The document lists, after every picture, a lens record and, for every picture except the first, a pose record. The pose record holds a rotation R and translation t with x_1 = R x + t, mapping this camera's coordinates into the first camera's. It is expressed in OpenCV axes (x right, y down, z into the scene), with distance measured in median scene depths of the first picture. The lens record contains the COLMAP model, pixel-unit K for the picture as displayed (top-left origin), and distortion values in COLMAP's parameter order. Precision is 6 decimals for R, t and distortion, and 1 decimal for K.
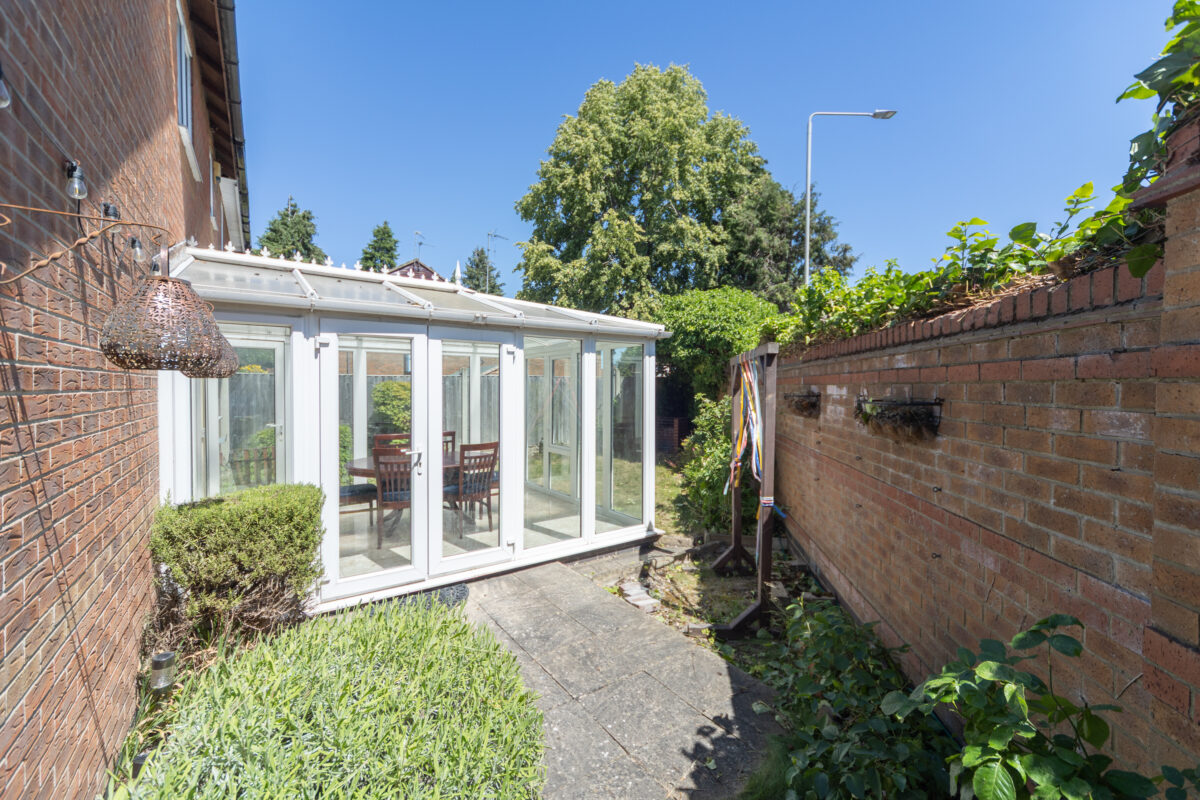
lens RADIAL K [[518.3, 0, 600.0], [0, 518.3, 400.0], [0, 0, 1]] dist [-0.000535, -0.000009]
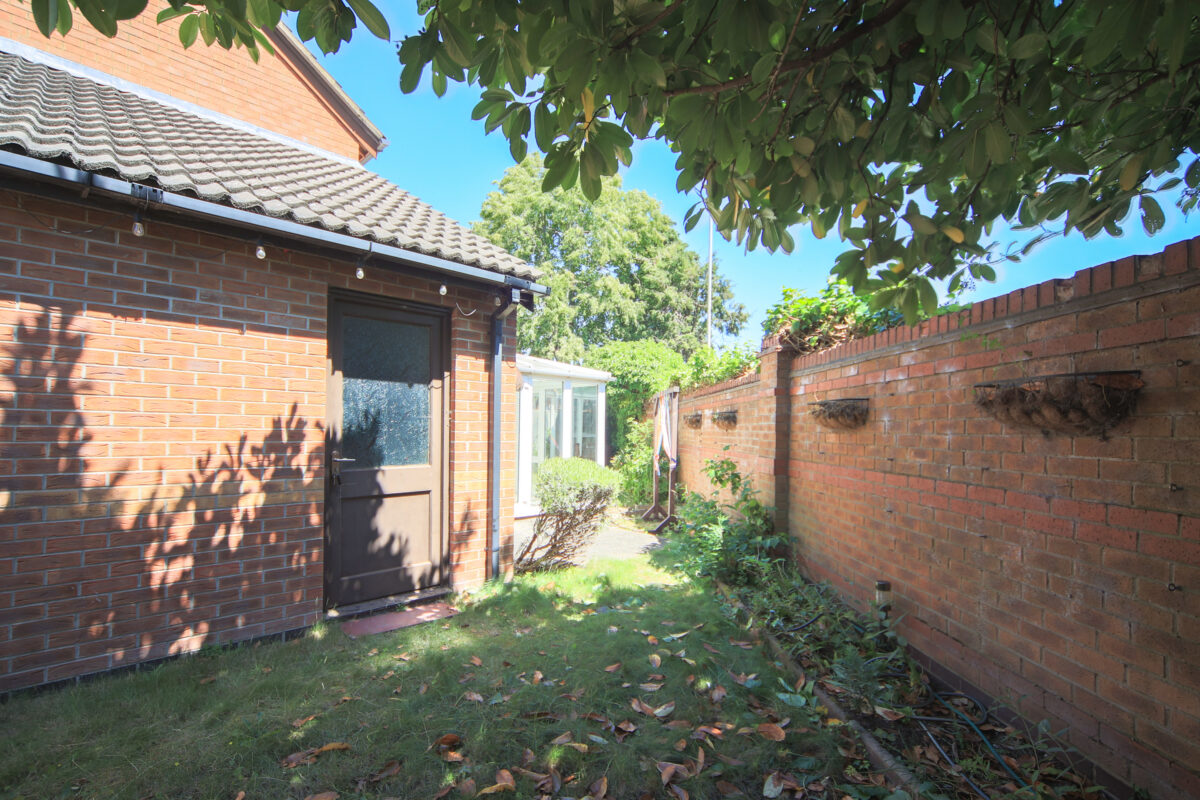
lens RADIAL K [[503.2, 0, 598.4], [0, 503.2, 428.2], [0, 0, 1]] dist [0.000072, 0.000002]
pose [[0.987312, 0.012862, 0.158268, -0.067858], [-0.009882, 0.999759, -0.019604, 0.023085], [-0.158482, 0.017791, 0.987202, -0.219374]]
